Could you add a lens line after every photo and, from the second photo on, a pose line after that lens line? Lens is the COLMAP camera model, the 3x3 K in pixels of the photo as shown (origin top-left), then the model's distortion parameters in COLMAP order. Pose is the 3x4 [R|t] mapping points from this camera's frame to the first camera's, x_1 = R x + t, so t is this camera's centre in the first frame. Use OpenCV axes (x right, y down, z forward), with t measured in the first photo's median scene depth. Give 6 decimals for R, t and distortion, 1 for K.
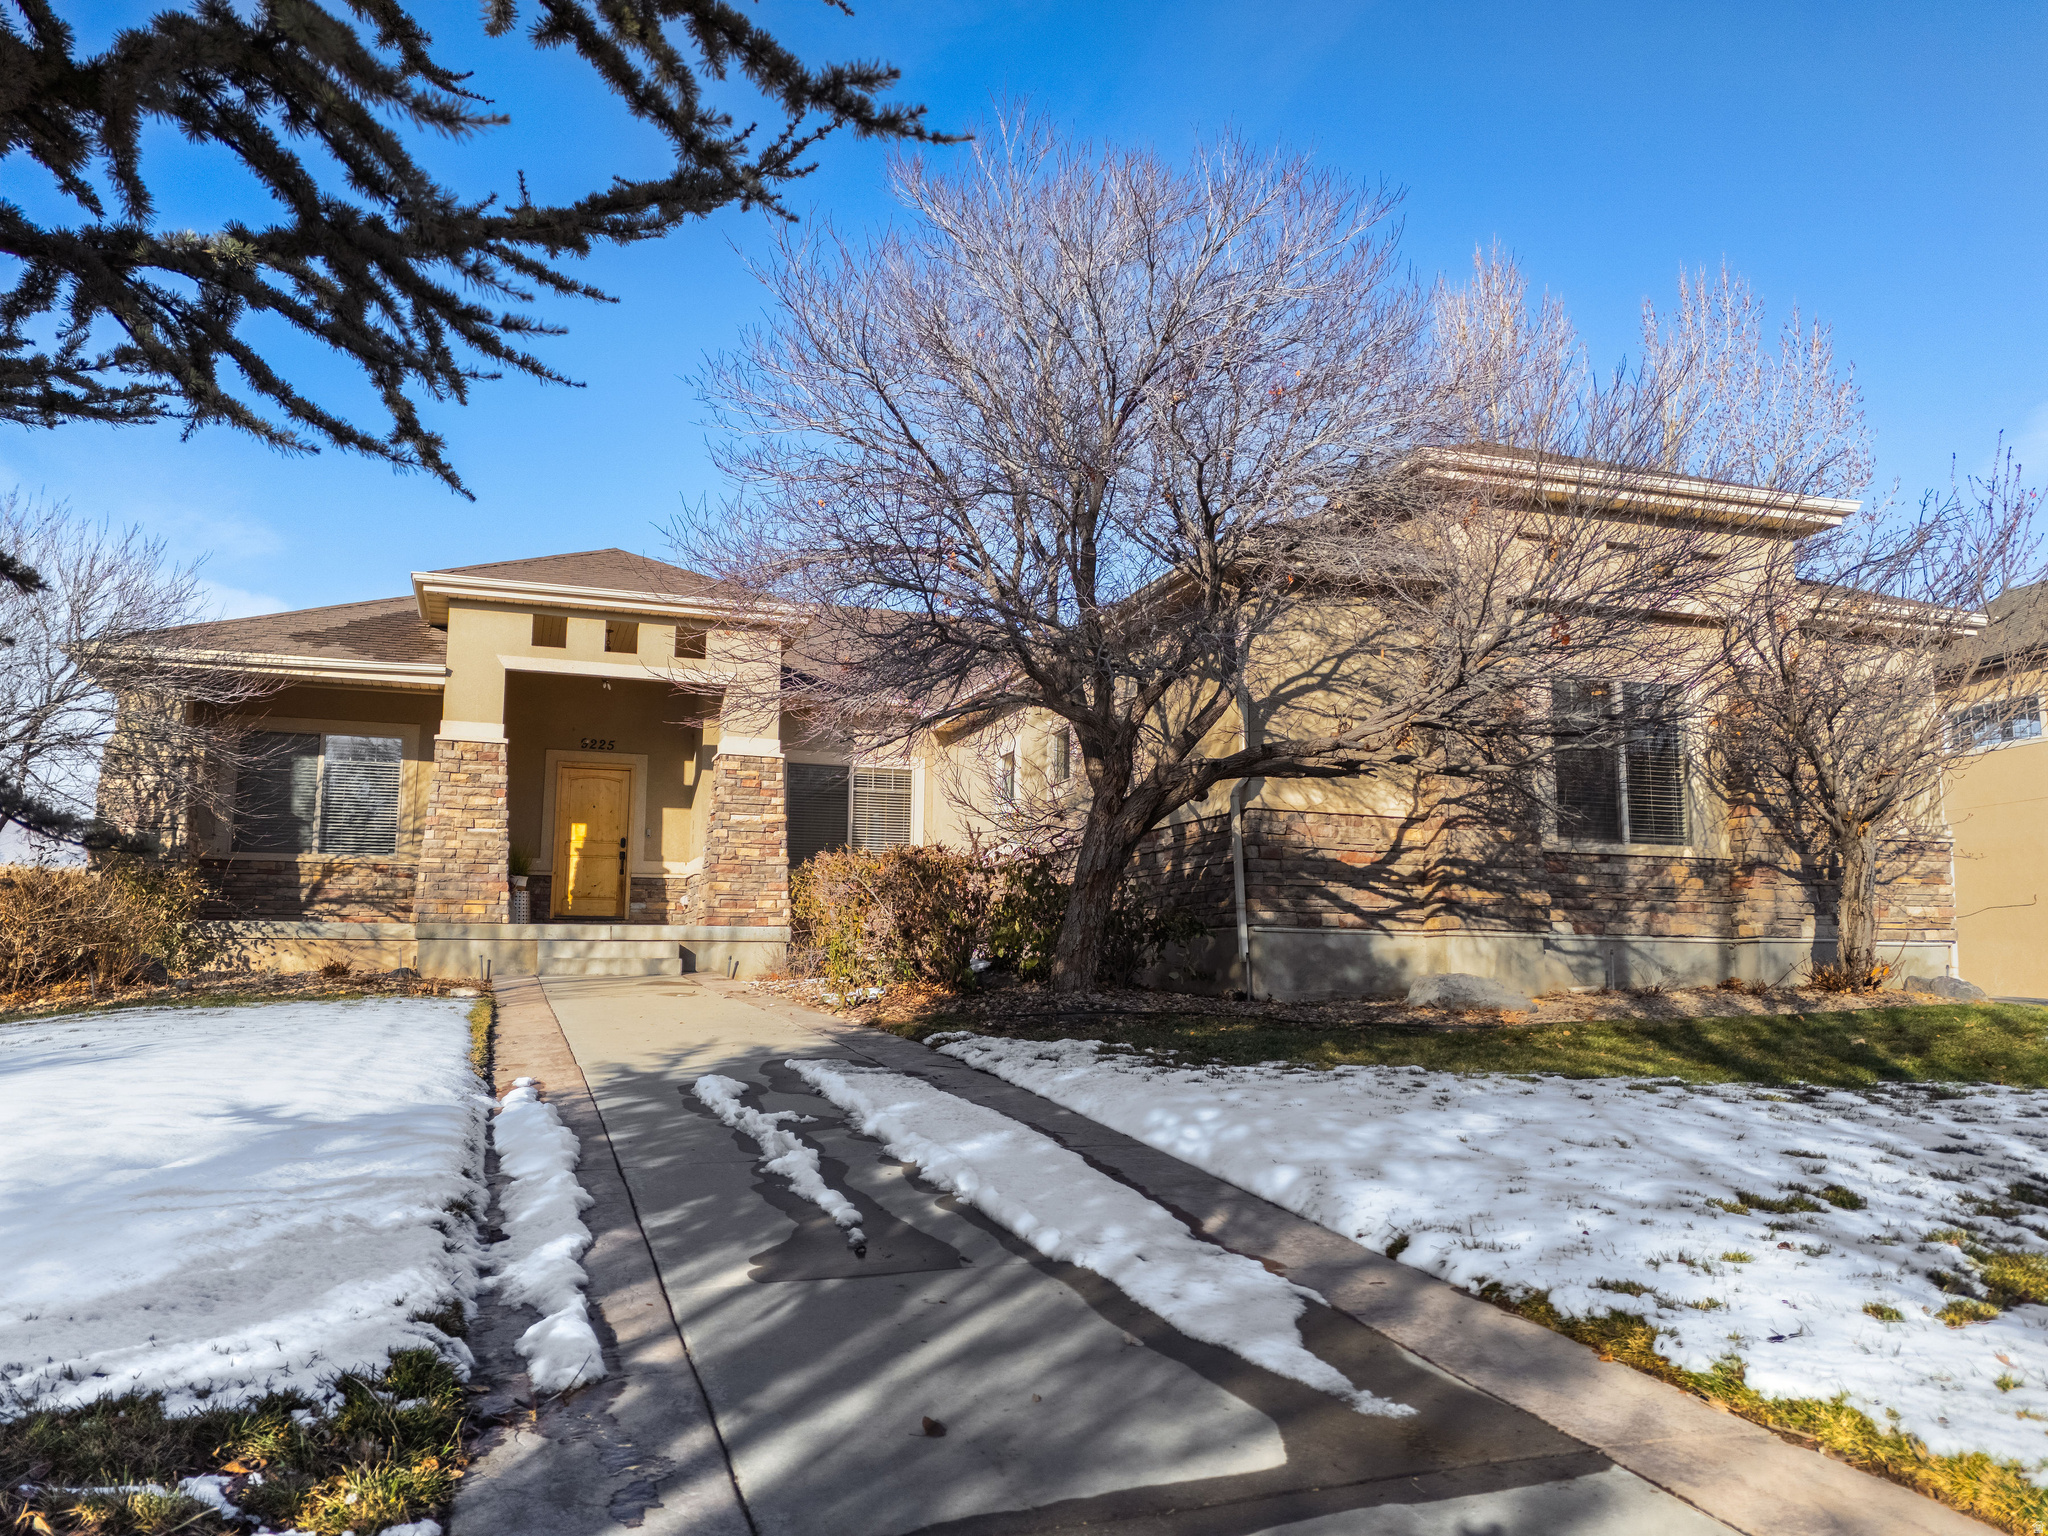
lens RADIAL K [[1498.8, 0, 1025.4], [0, 1498.8, 765.8], [0, 0, 1]] dist [0.082600, -0.066262]
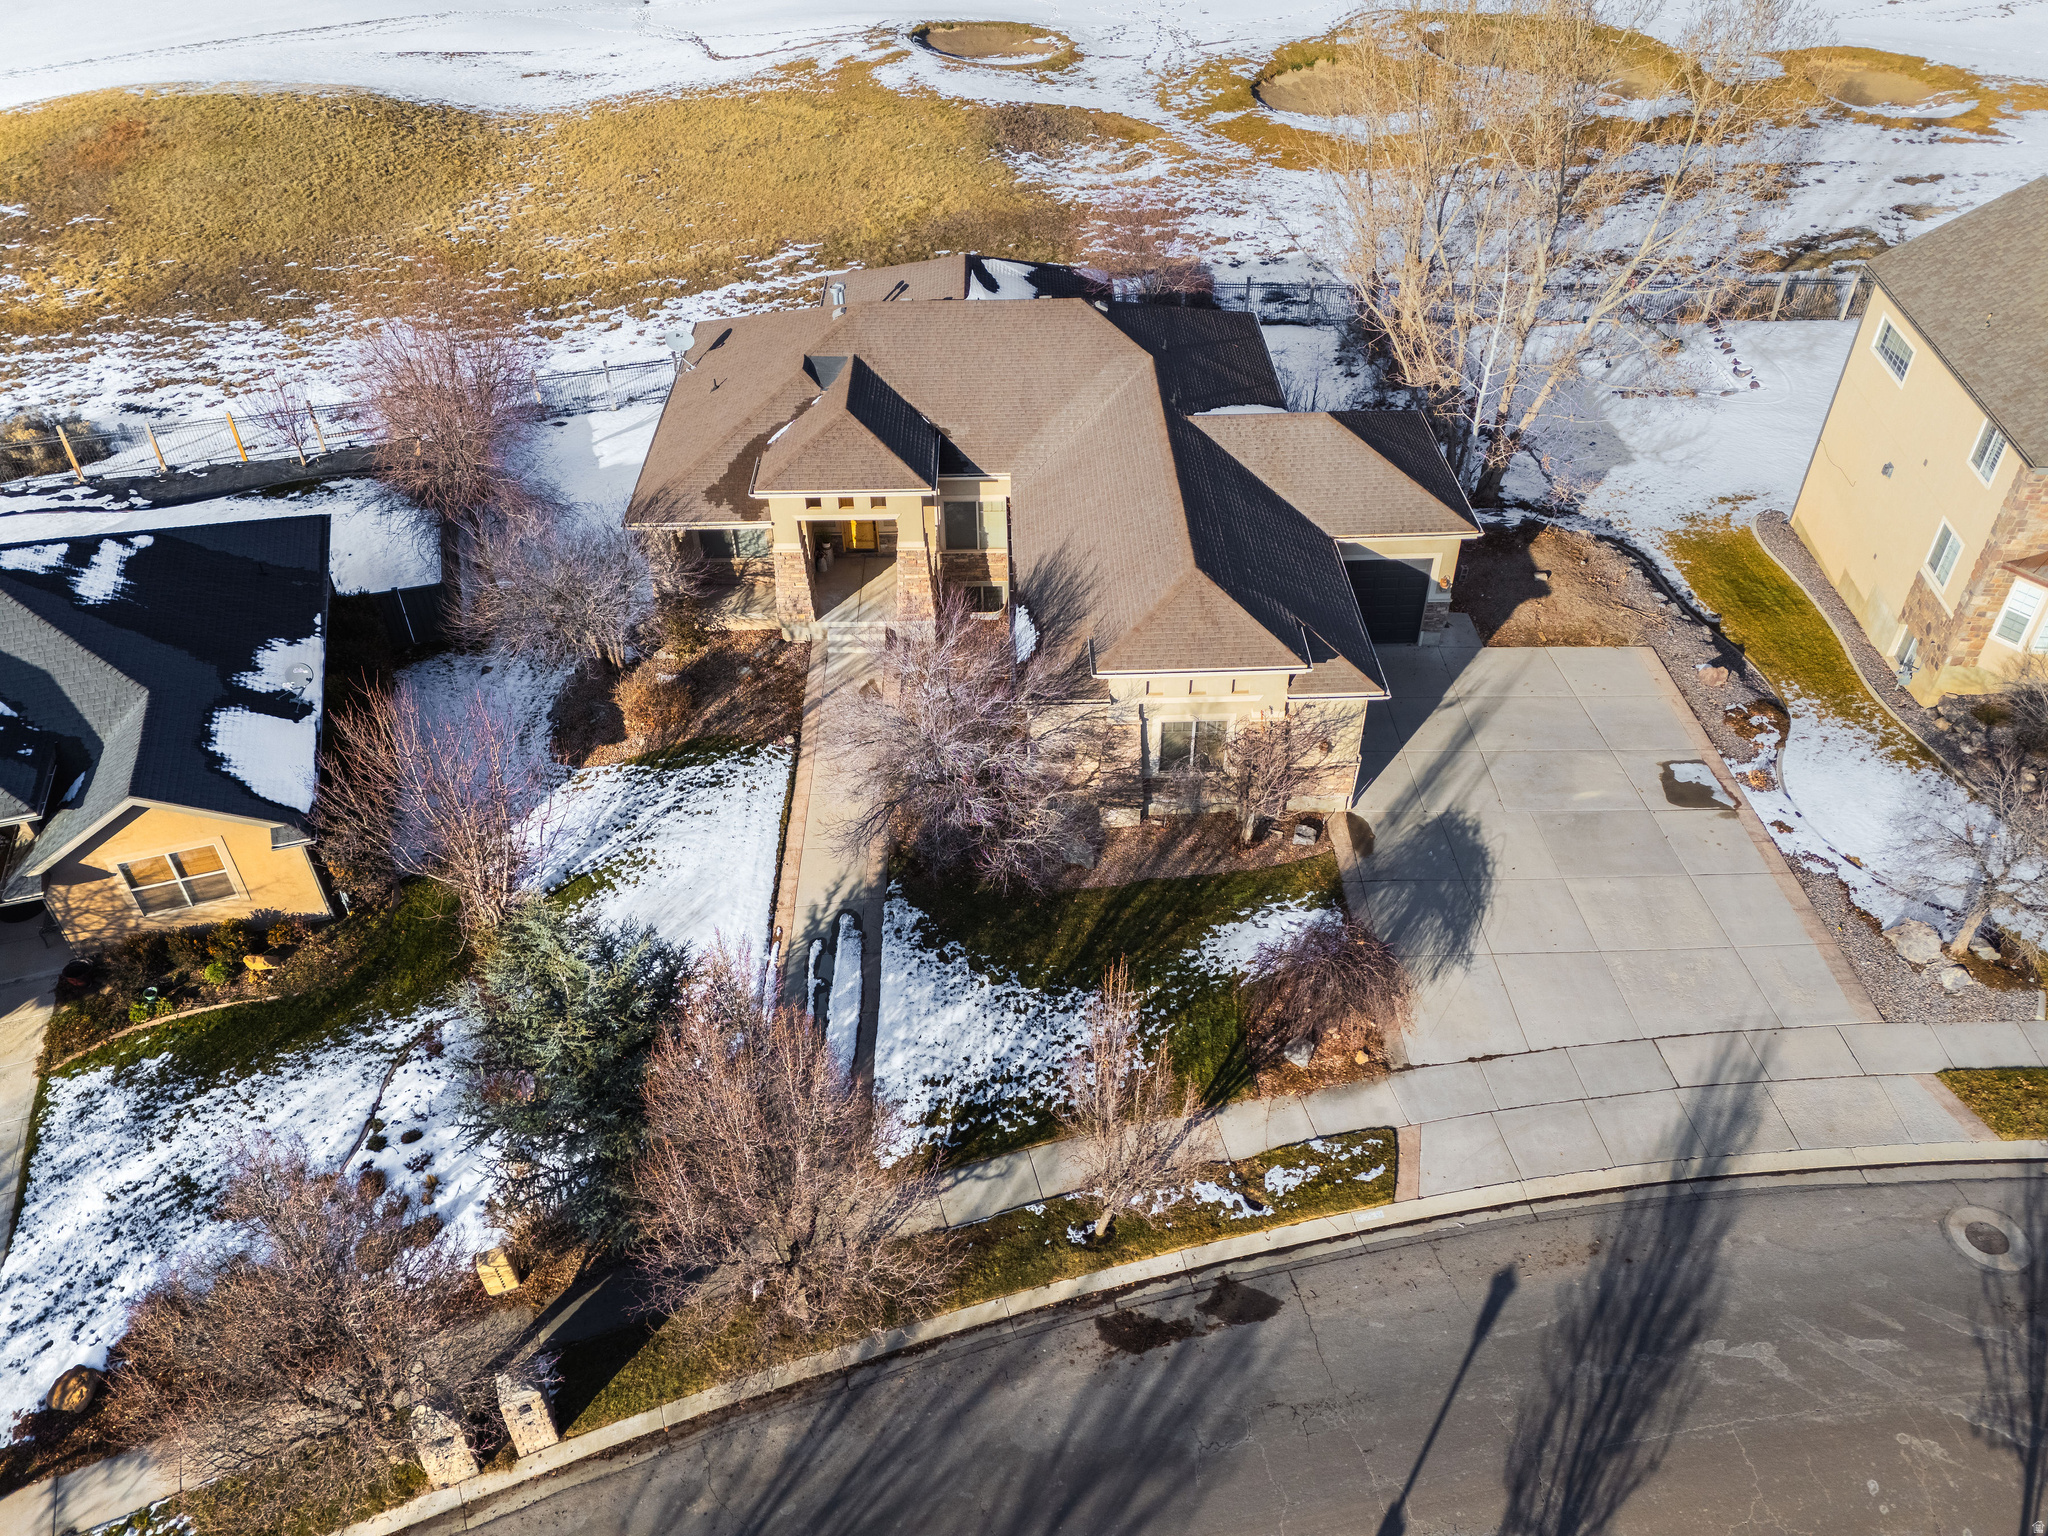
lens RADIAL K [[1498.8, 0, 1021.2], [0, 1498.8, 774.9], [0, 0, 1]] dist [0.082600, -0.066262]
pose [[0.950235, 0.184504, -0.251021, 0.757082], [0.059856, 0.682619, 0.728319, -1.807509], [0.305730, -0.707099, 0.637605, -0.711697]]
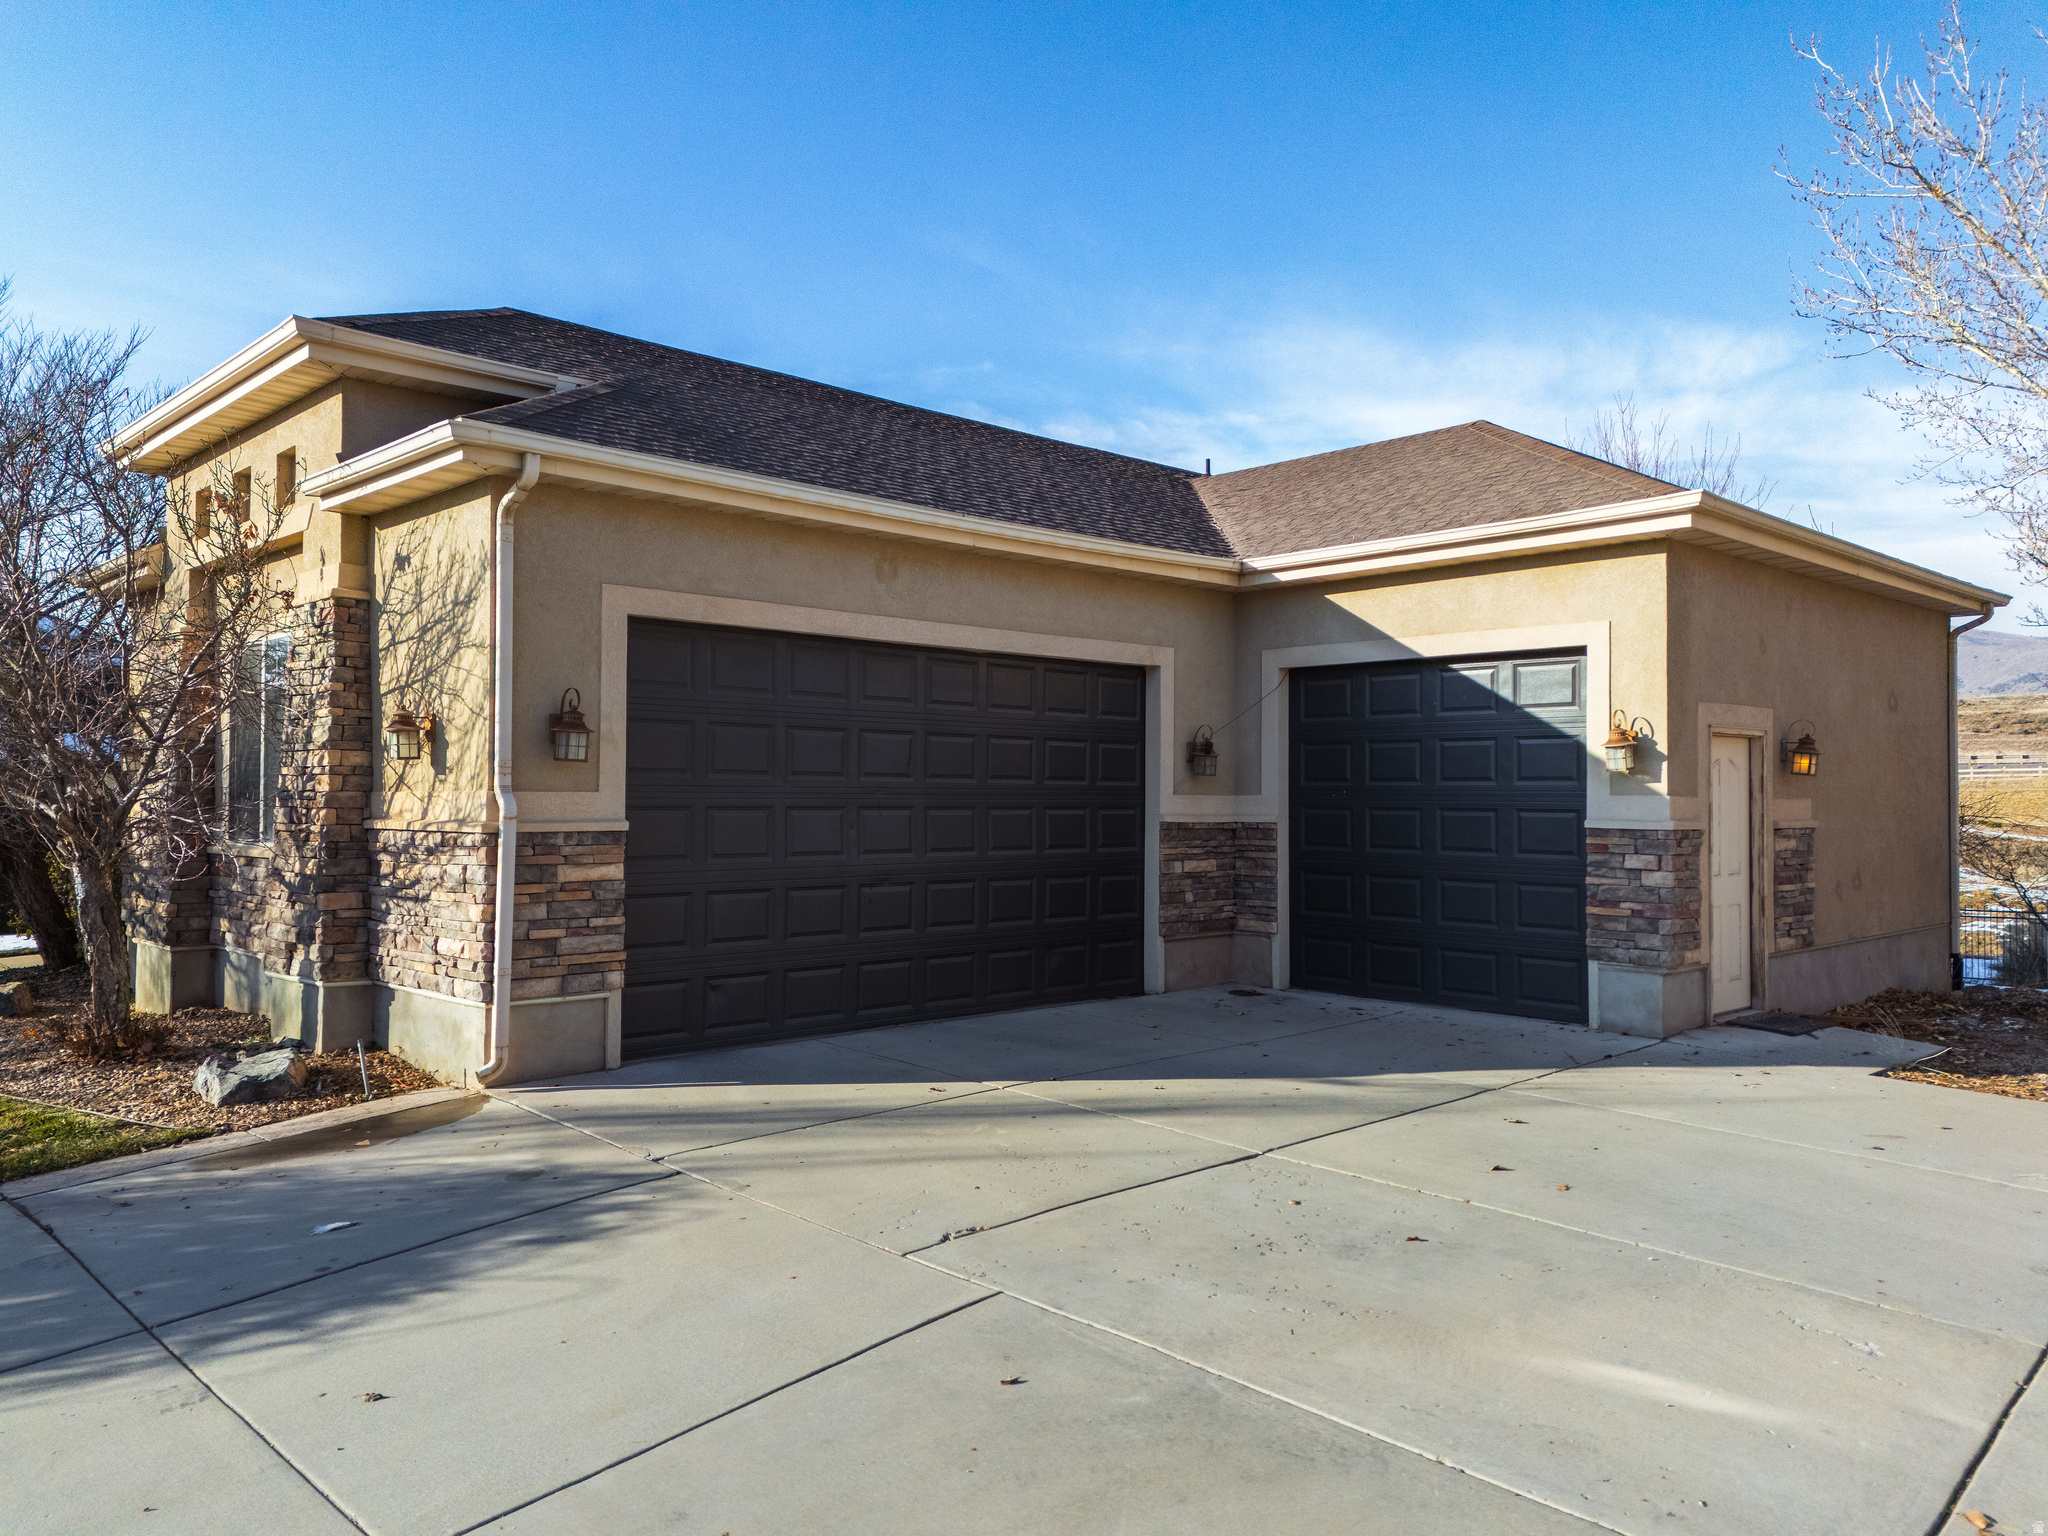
lens RADIAL K [[1498.8, 0, 1034.6], [0, 1498.8, 747.2], [0, 0, 1]] dist [0.082600, -0.066262]
pose [[0.416494, -0.032401, -0.908561, 1.313487], [0.127133, 0.991621, 0.022916, 0.033997], [0.900205, -0.125053, 0.417124, 1.030748]]
